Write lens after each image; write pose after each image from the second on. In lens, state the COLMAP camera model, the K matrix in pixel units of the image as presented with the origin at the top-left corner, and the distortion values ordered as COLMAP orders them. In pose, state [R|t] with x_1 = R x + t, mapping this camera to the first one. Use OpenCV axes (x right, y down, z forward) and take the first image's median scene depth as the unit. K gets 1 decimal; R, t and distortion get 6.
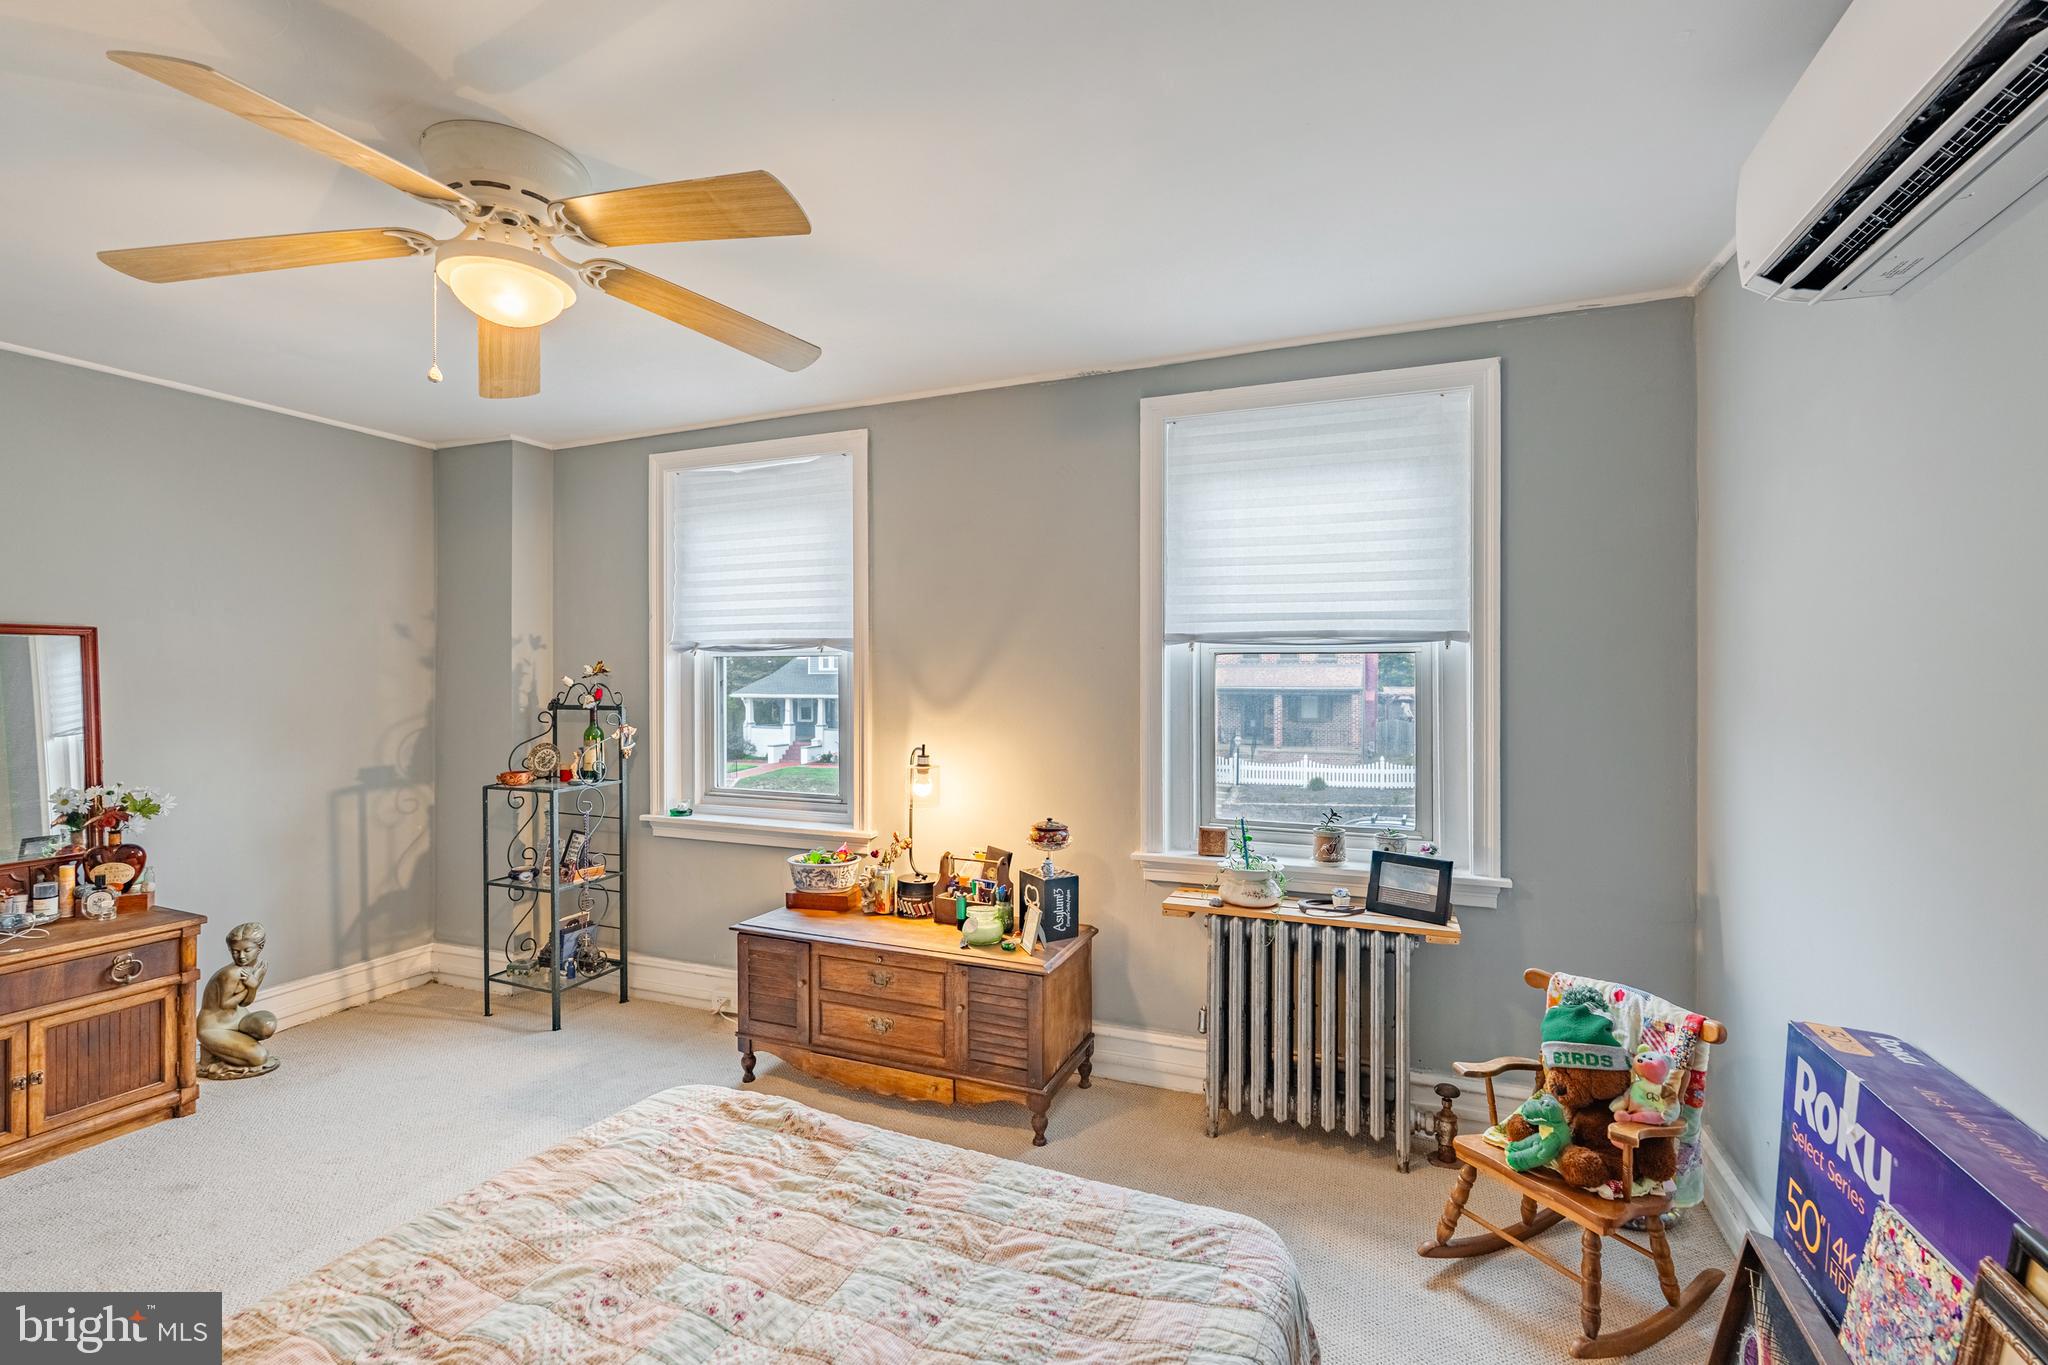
lens RADIAL K [[902.6, 0, 1033.1], [0, 902.6, 679.6], [0, 0, 1]] dist [-0.007723, 0.001606]
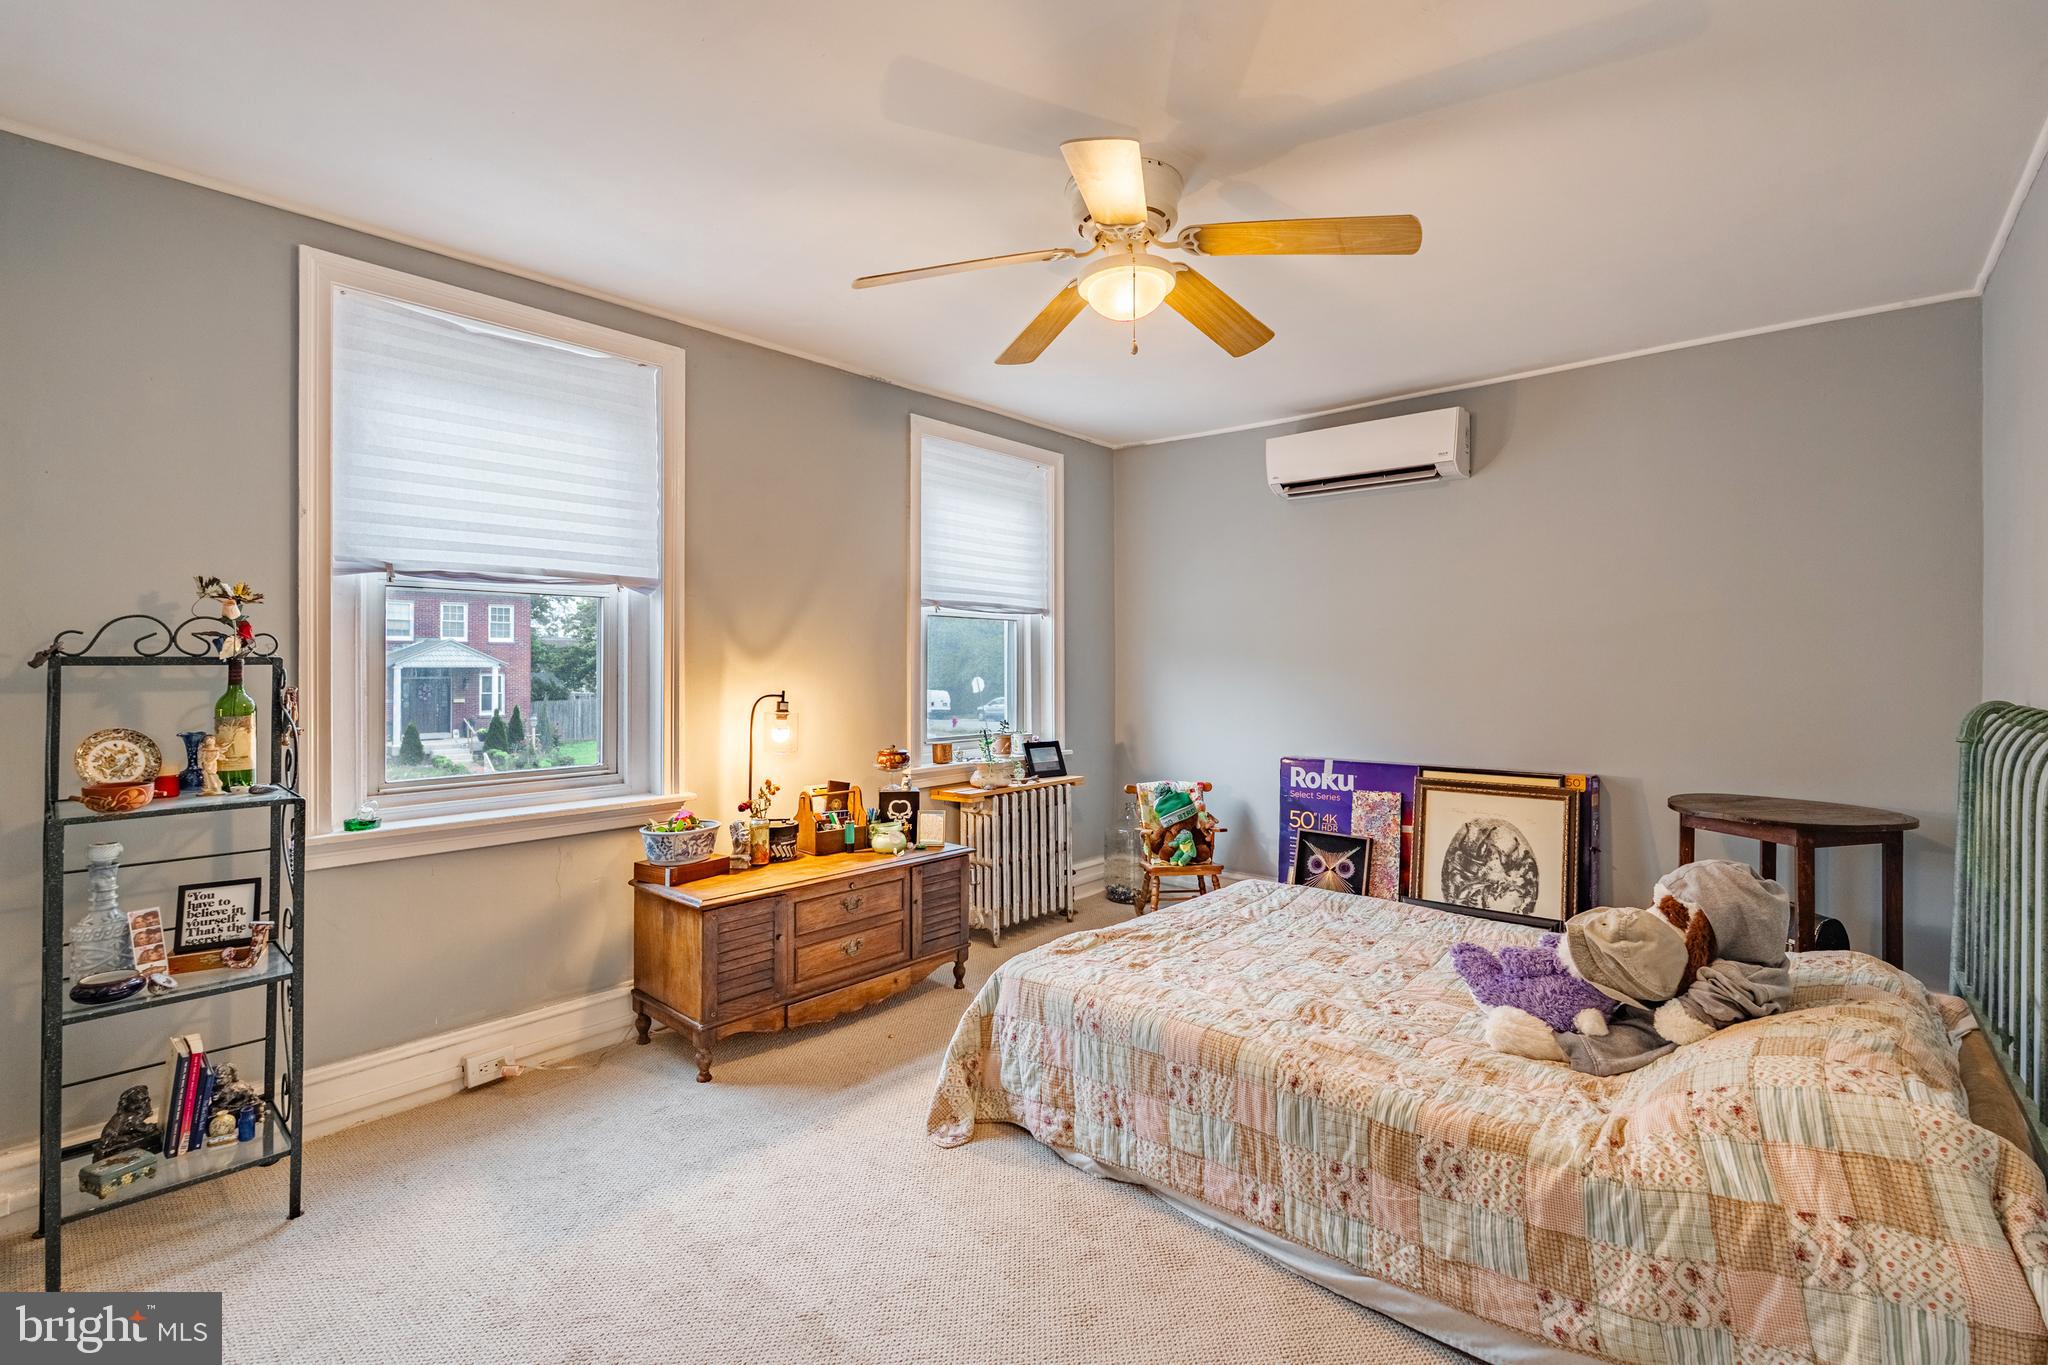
lens RADIAL K [[902.6, 0, 1035.5], [0, 902.6, 670.1], [0, 0, 1]] dist [-0.007723, 0.001606]
pose [[0.328111, -0.007912, 0.944606, -1.018198], [0.011876, 0.999920, 0.004250, 0.049689], [-0.944564, 0.009823, 0.328179, 0.407565]]
